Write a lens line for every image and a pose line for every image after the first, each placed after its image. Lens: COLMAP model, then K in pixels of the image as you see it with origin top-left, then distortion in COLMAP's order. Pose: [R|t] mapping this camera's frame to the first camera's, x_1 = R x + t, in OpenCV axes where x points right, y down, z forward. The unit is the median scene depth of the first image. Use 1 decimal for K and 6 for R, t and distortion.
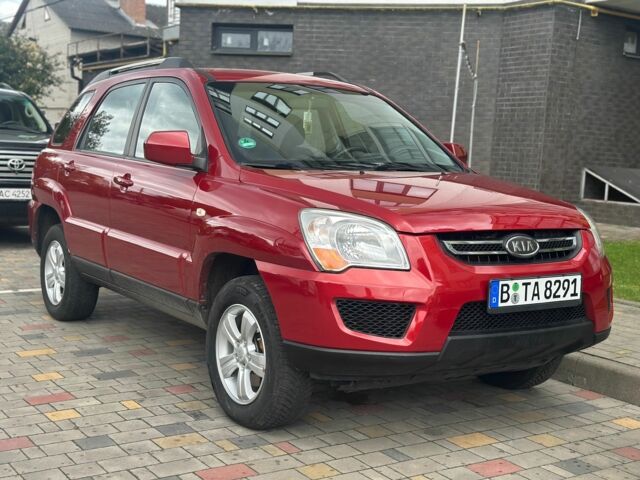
lens RADIAL K [[929.7, 0, 320.0], [0, 929.7, 240.0], [0, 0, 1]] dist [0.140602, -0.092984]
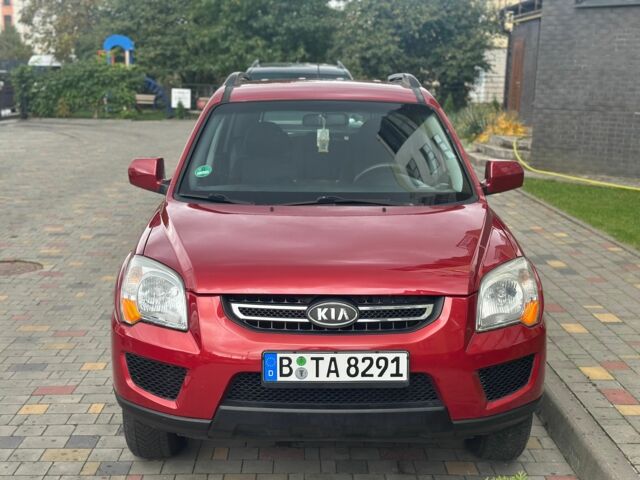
lens RADIAL K [[929.7, 0, 320.0], [0, 929.7, 240.0], [0, 0, 1]] dist [0.140602, -0.092984]
pose [[0.831287, 0.071059, -0.551283, 0.689260], [-0.030726, 0.996153, 0.082070, -0.135902], [0.554994, -0.051285, 0.830272, 0.262956]]
